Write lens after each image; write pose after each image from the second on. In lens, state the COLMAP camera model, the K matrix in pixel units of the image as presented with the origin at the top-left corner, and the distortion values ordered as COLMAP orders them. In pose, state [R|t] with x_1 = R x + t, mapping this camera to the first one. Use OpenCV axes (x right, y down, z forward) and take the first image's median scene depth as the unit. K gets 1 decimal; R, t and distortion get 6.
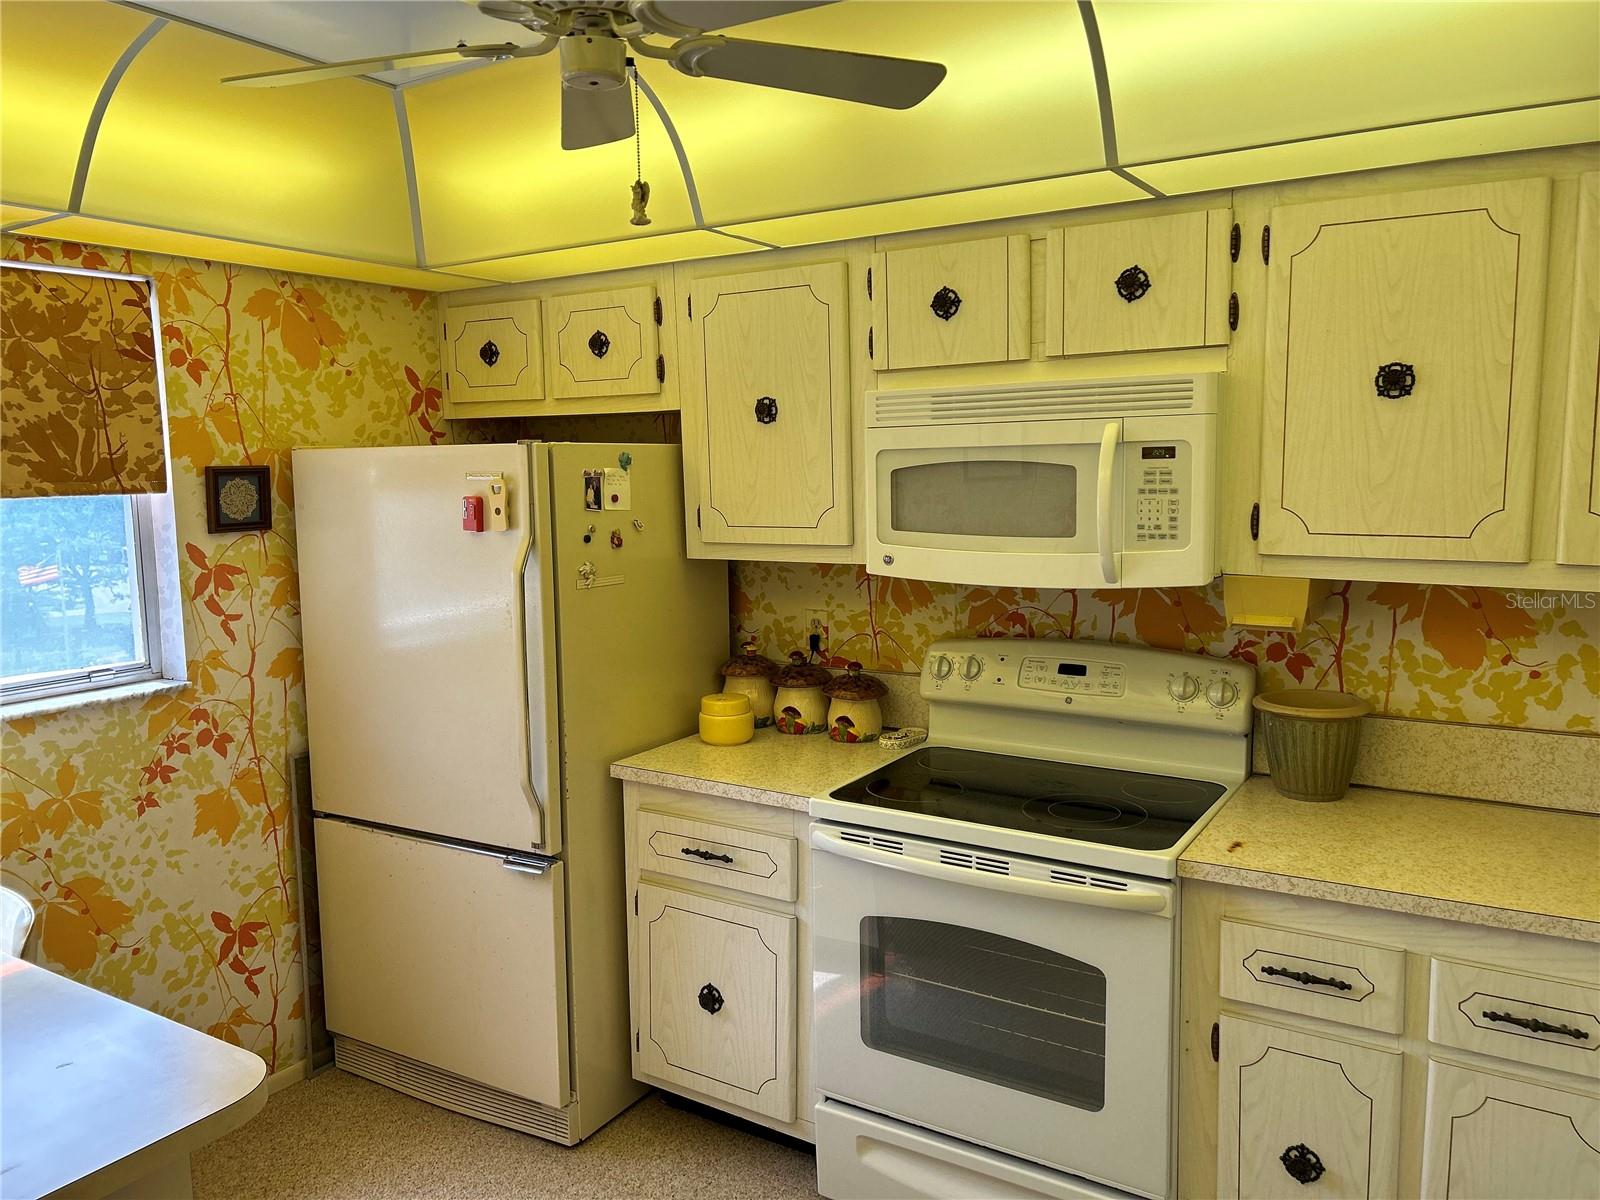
lens RADIAL K [[1199.6, 0, 811.2], [0, 1199.6, 589.3], [0, 0, 1]] dist [0.050661, -0.061446]
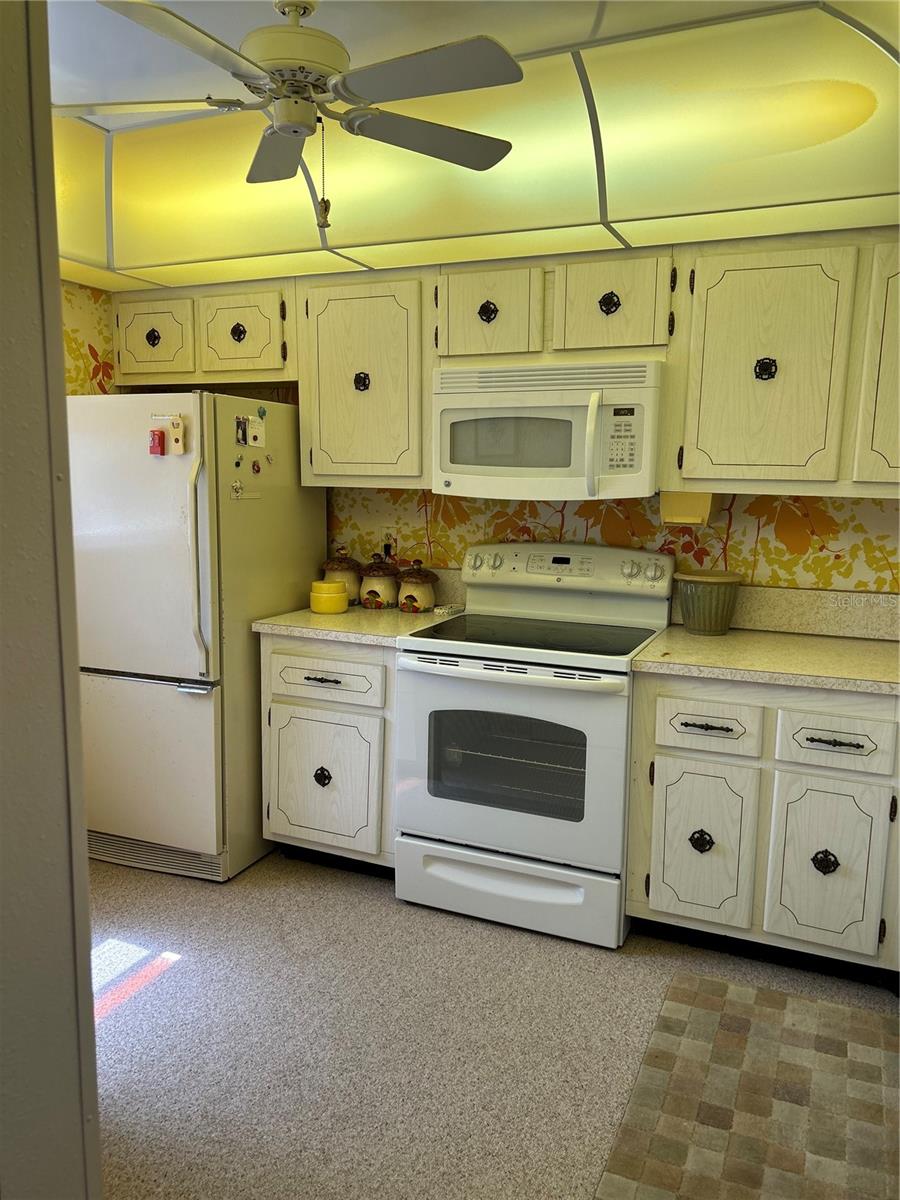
lens RADIAL K [[899.7, 0, 470.0], [0, 899.7, 607.5], [0, 0, 1]] dist [0.050661, -0.061446]
pose [[0.986816, 0.007119, 0.161690, -0.095230], [-0.012940, 0.999304, 0.034976, 0.098619], [-0.161328, -0.036607, 0.986222, -0.138148]]
